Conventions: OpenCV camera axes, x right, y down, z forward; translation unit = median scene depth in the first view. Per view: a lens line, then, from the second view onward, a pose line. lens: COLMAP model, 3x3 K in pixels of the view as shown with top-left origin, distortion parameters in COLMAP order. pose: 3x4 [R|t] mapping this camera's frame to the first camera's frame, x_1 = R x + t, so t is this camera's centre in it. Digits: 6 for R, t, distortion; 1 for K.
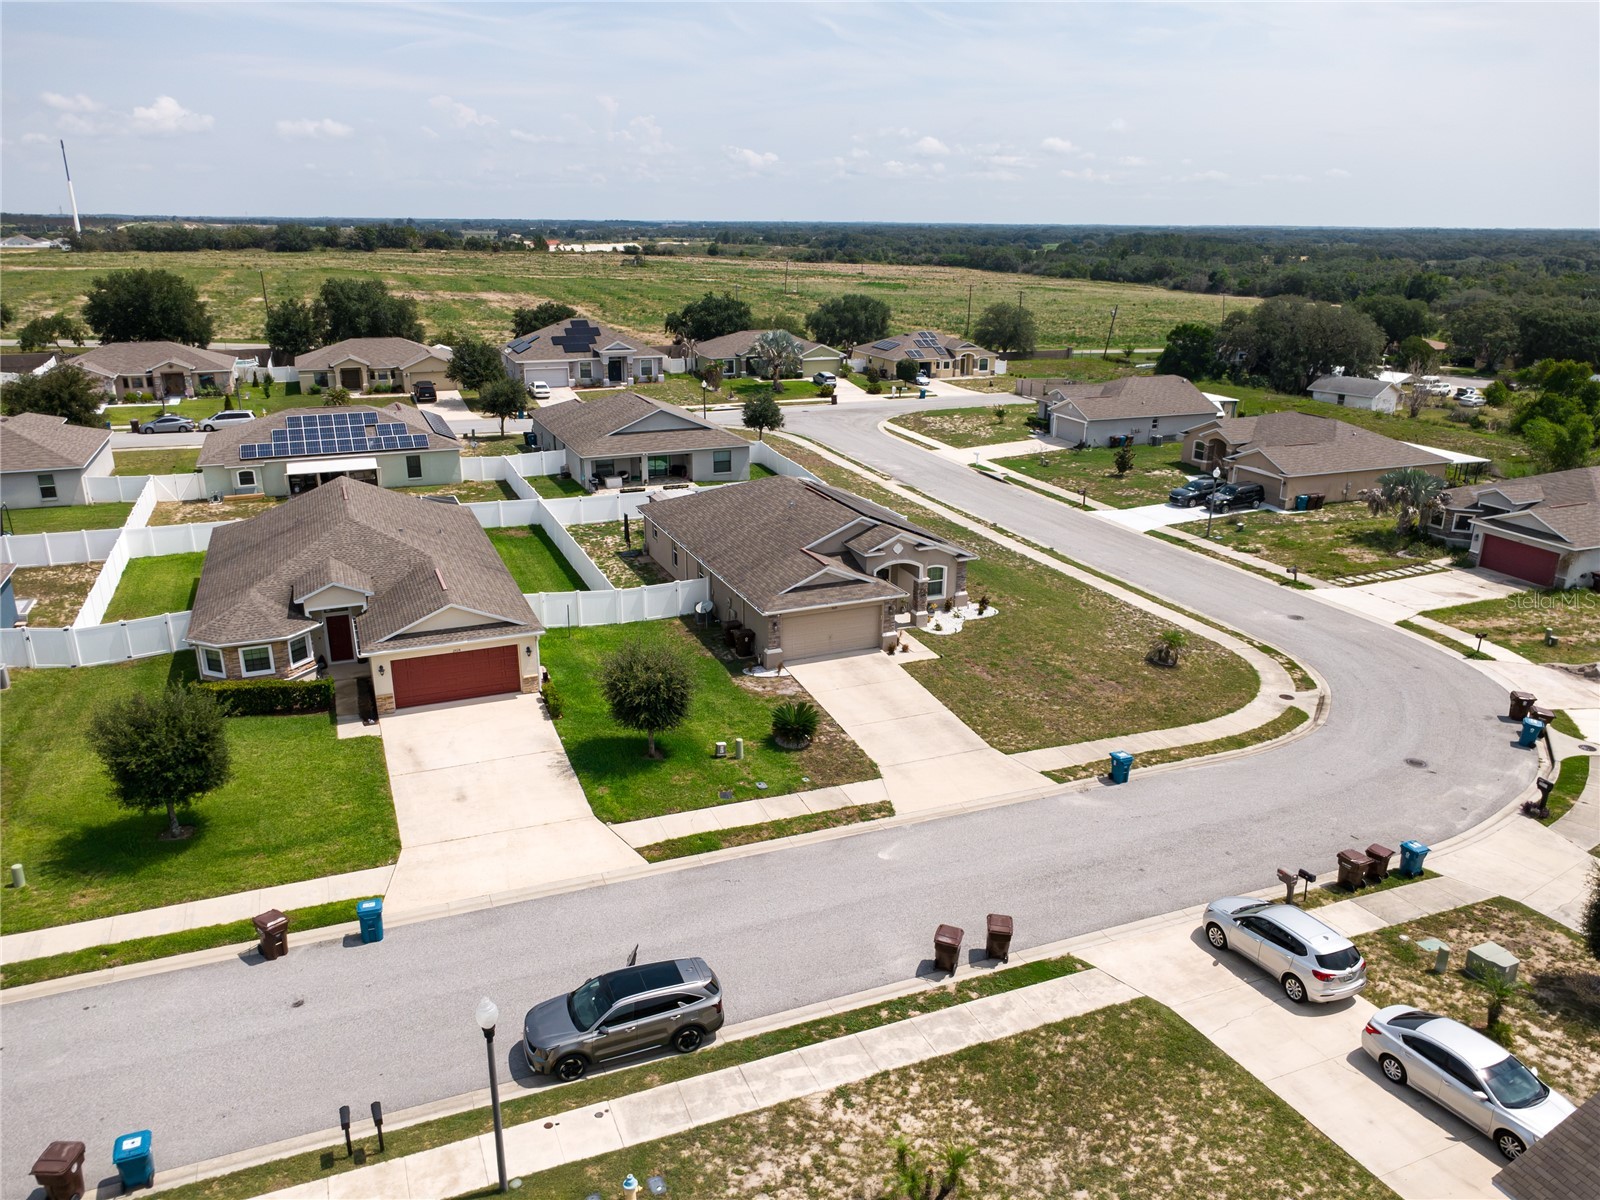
lens RADIAL K [[1129.6, 0, 796.7], [0, 1129.6, 622.5], [0, 0, 1]] dist [0.005333, -0.001744]
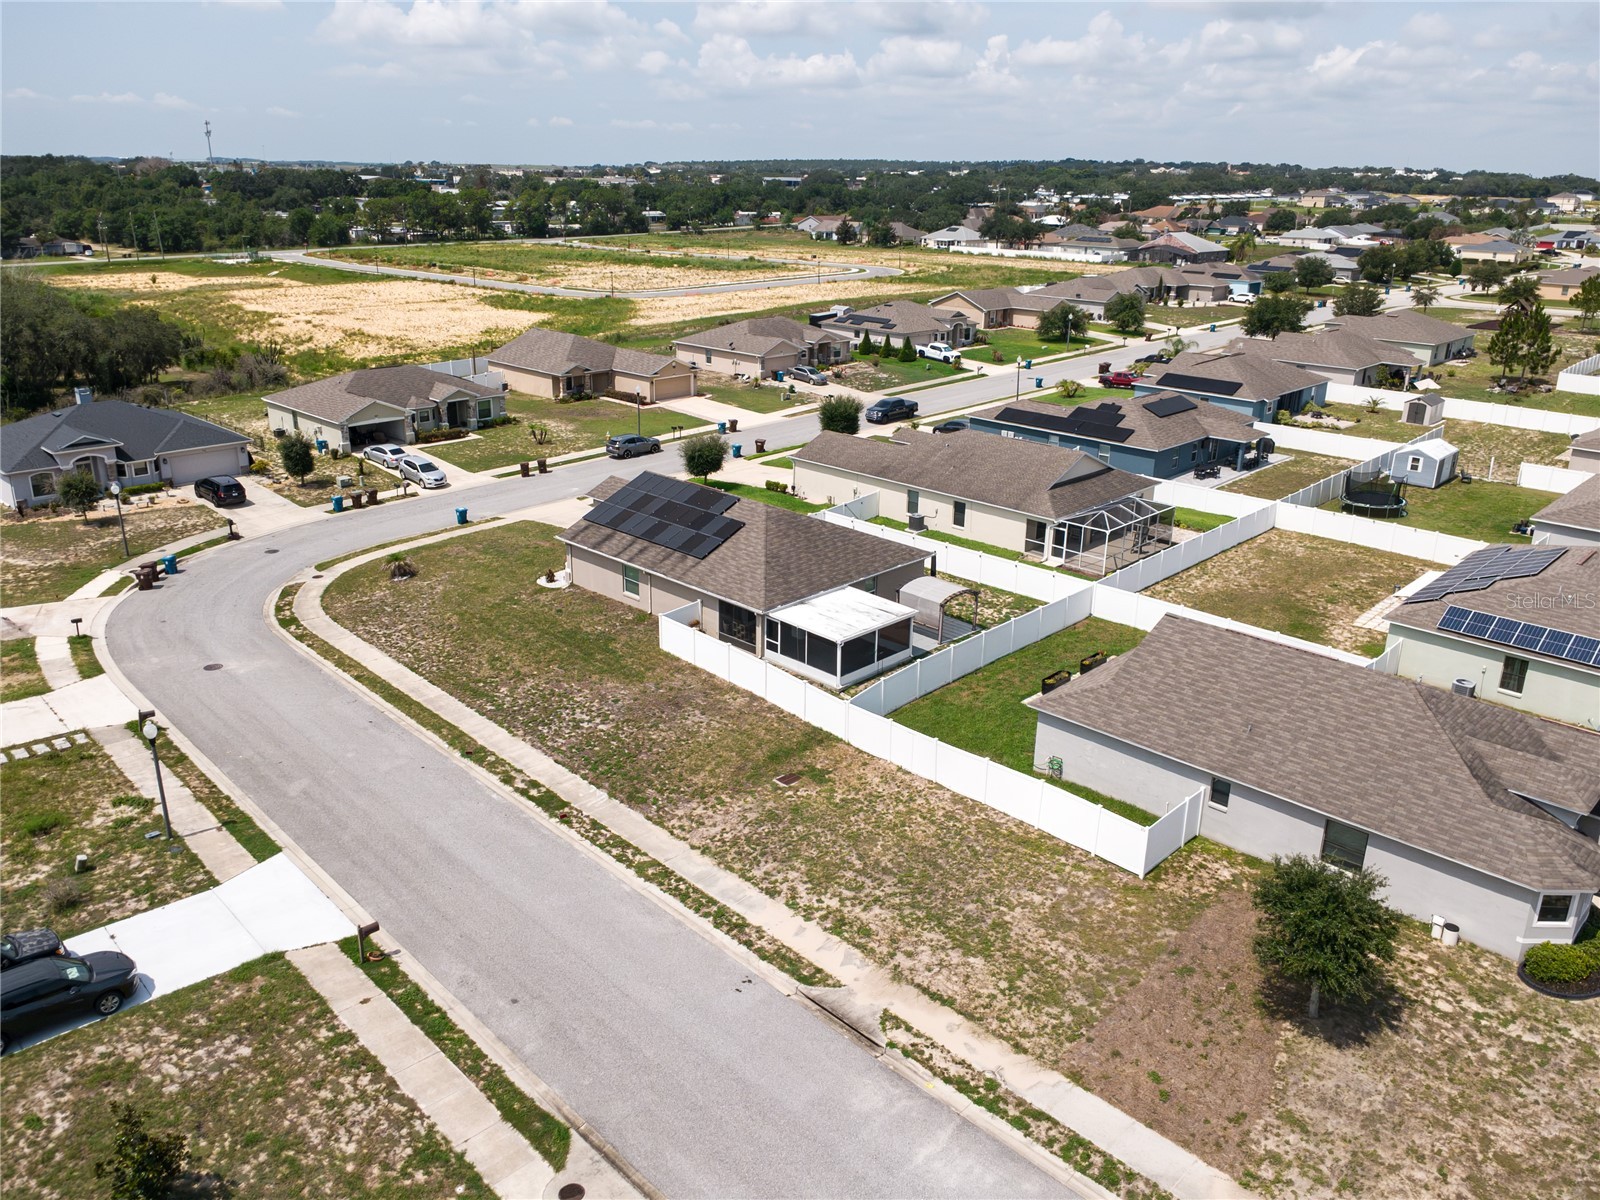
lens RADIAL K [[1190.9, 0, 800.0], [0, 1190.9, 600.0], [0, 0, 1]] dist [-0.002514, 0.004679]
pose [[-0.919458, 0.112382, -0.376785, 0.332746], [-0.154269, 0.778331, 0.608607, -0.650588], [0.361660, 0.617715, -0.698305, 1.666621]]
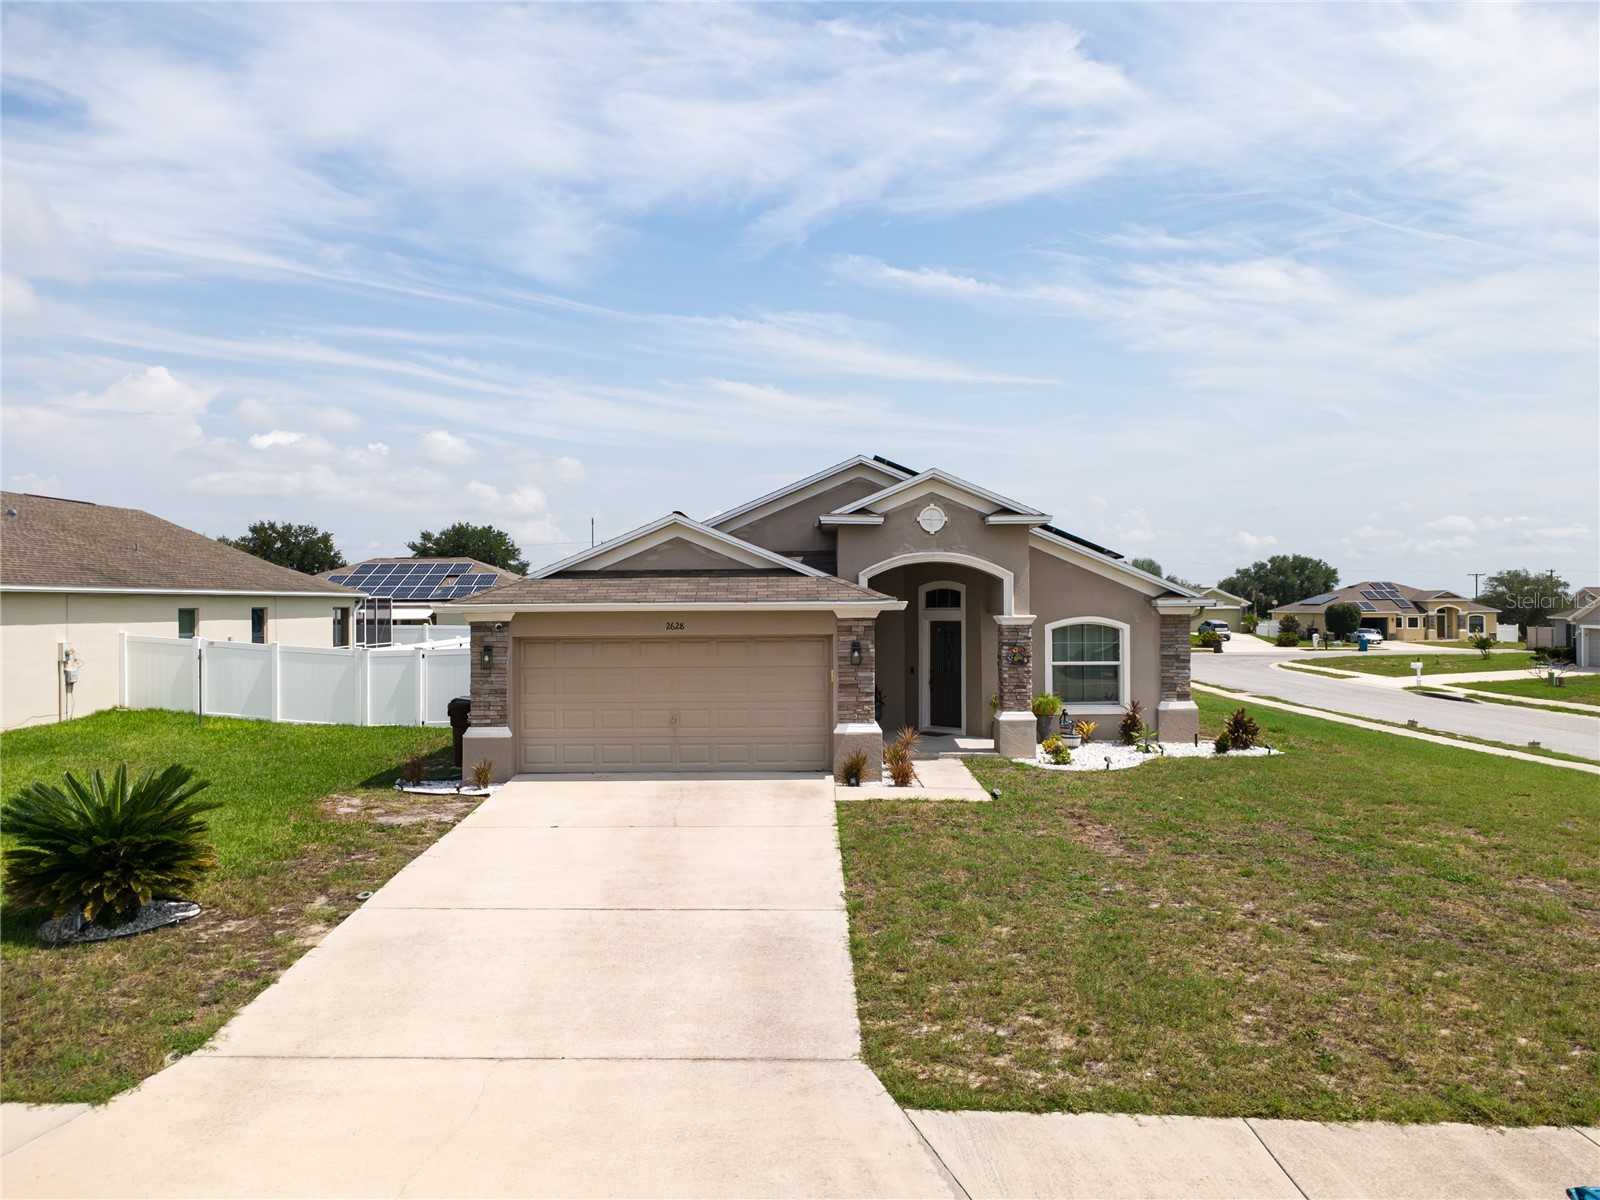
lens RADIAL K [[1174.9, 0, 800.0], [0, 1174.9, 600.0], [0, 0, 1]] dist [0.004345, -0.000199]
pose [[0.919559, -0.013942, -0.392704, 0.159290], [-0.120146, 0.941536, -0.314761, 0.067100], [0.374133, 0.336624, 0.864123, 0.531791]]
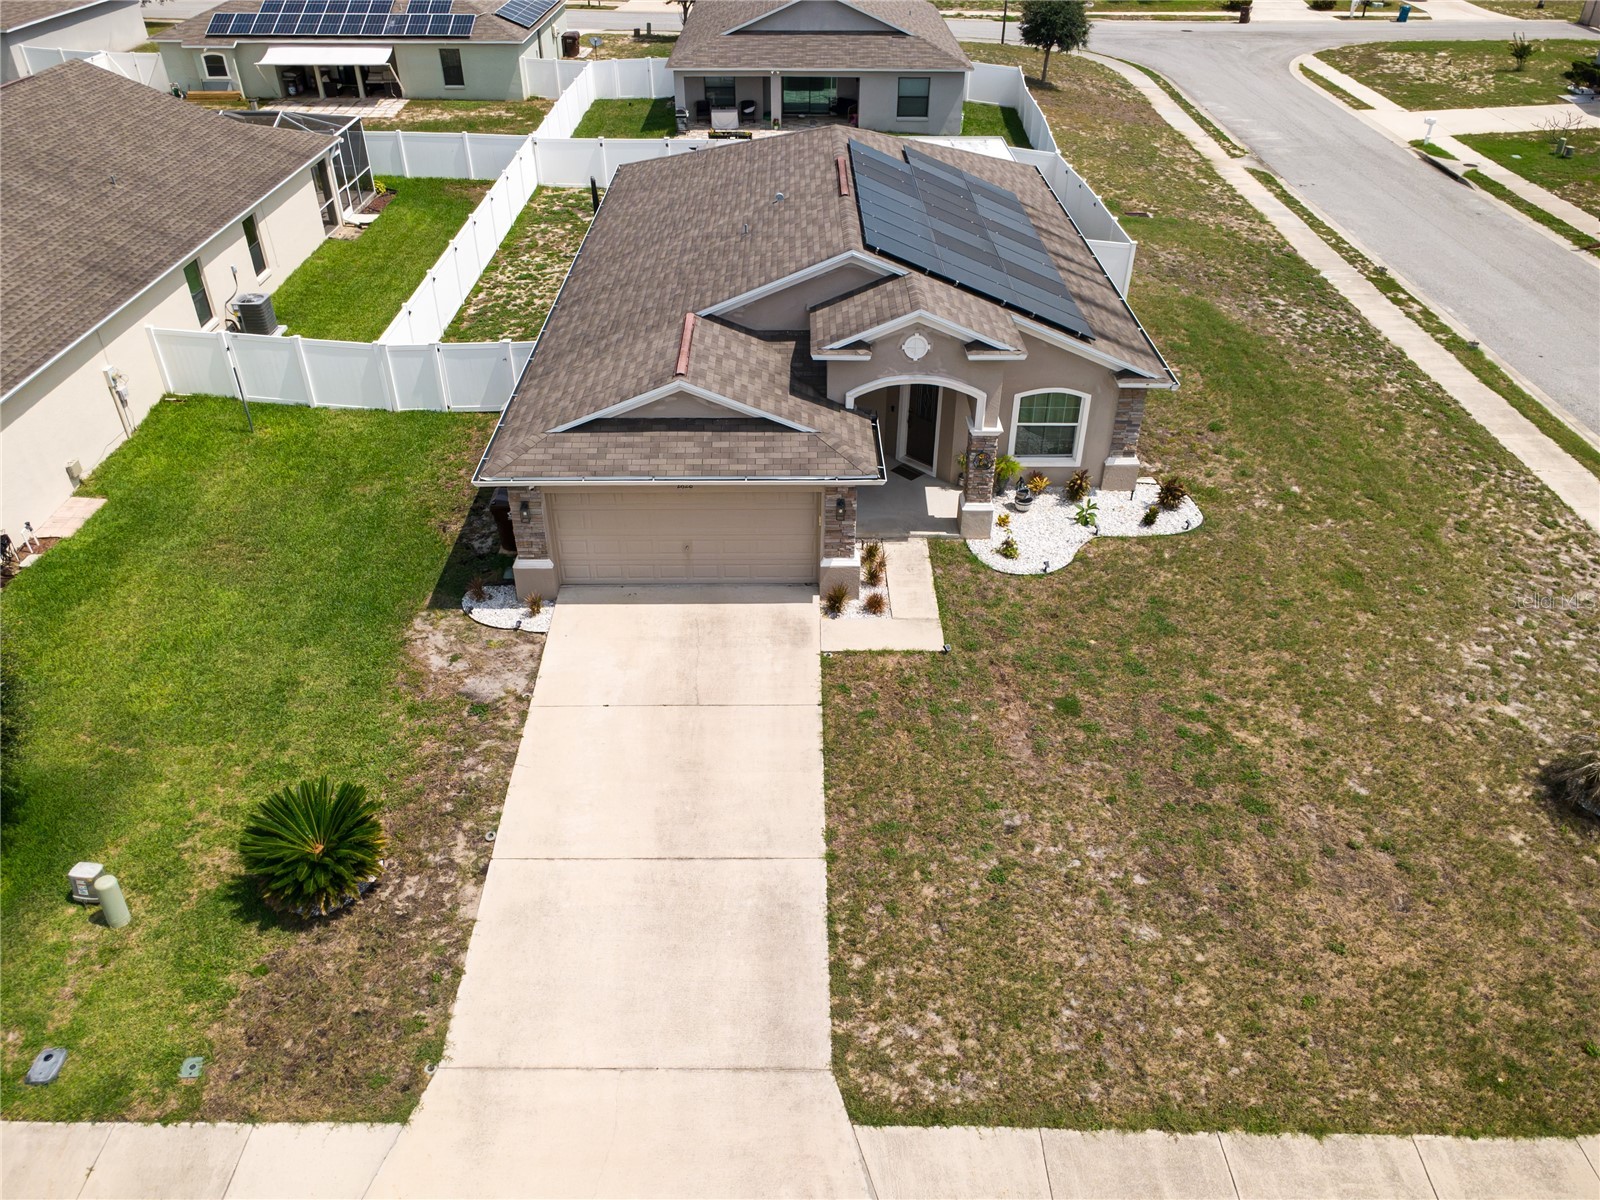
lens RADIAL K [[1165.6, 0, 800.0], [0, 1165.6, 600.0], [0, 0, 1]] dist [0.004850, -0.000554]
pose [[0.923437, 0.215442, -0.317567, 0.159650], [-0.125825, 0.951772, 0.279817, -0.071901], [0.362536, -0.218436, 0.906010, 0.480321]]
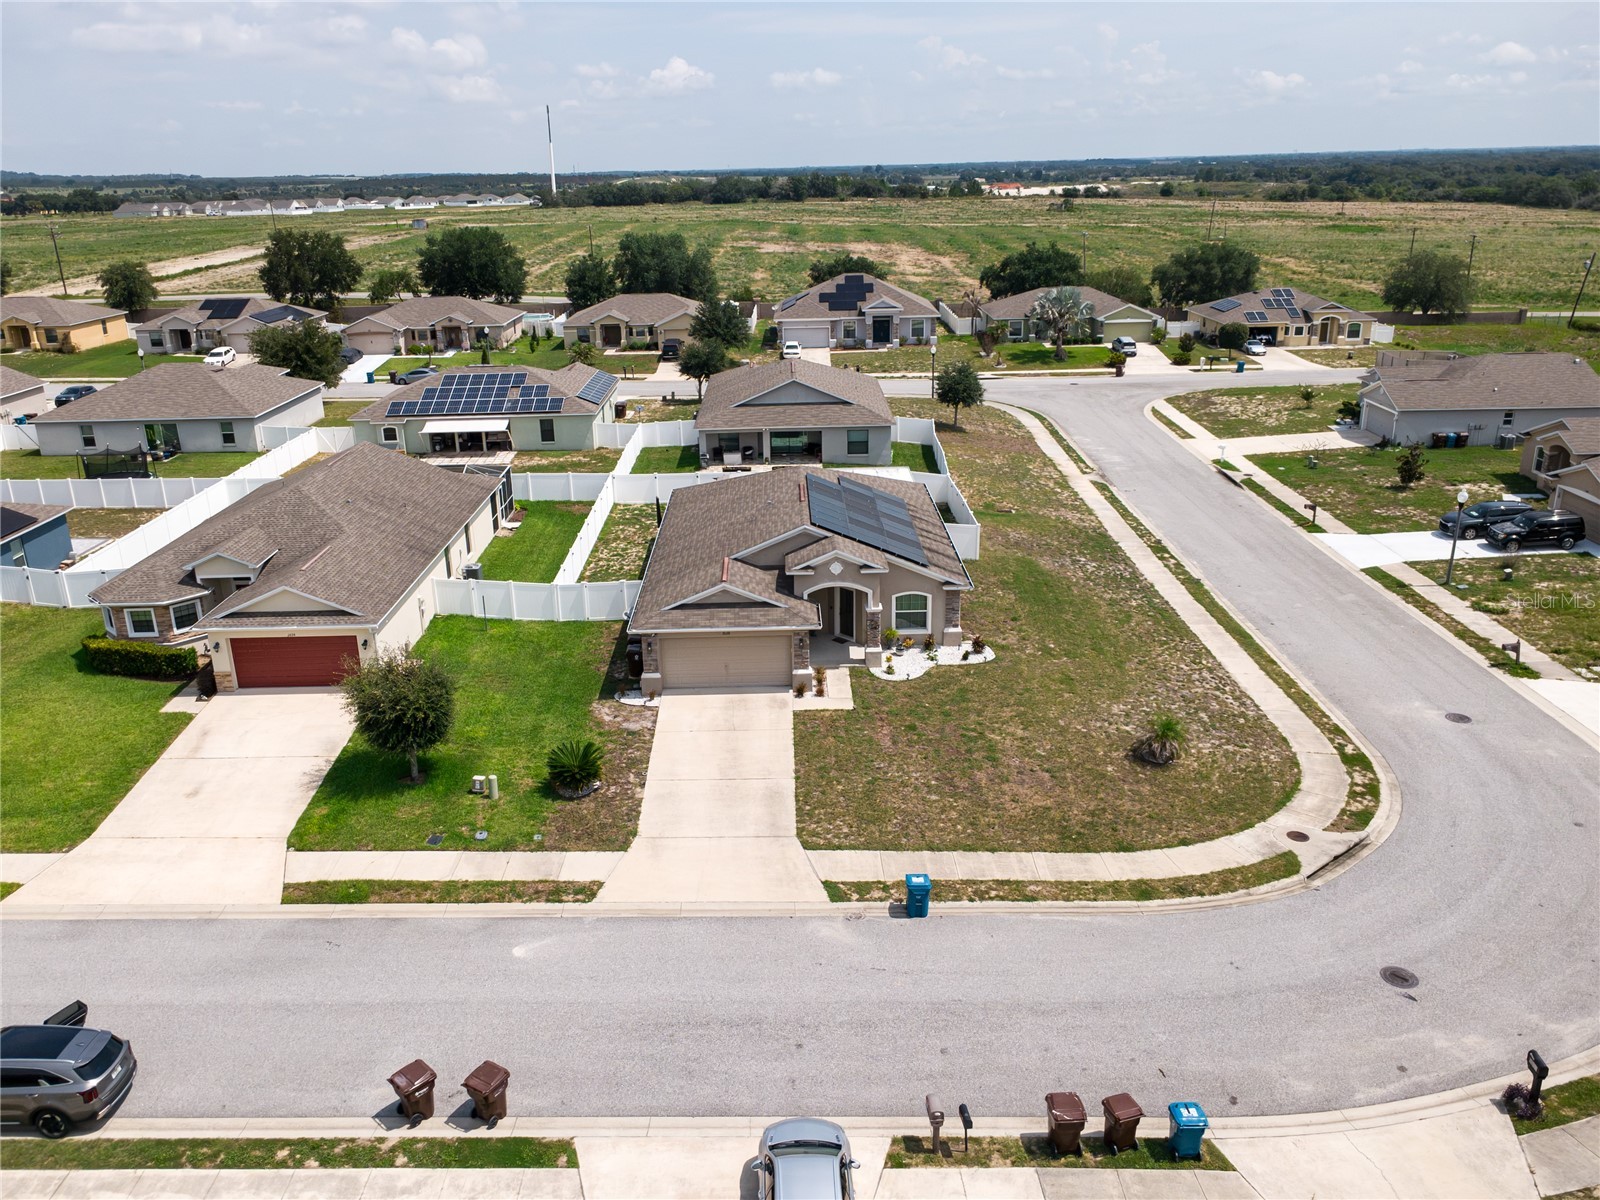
lens RADIAL K [[1210.9, 0, 764.4], [0, 1210.9, 595.8], [0, 0, 1]] dist [0.005378, -0.000876]
pose [[0.917146, 0.102752, -0.385078, 0.304129], [-0.101902, 0.994536, 0.022673, -0.048113], [0.385304, 0.018446, 0.922605, 0.140541]]
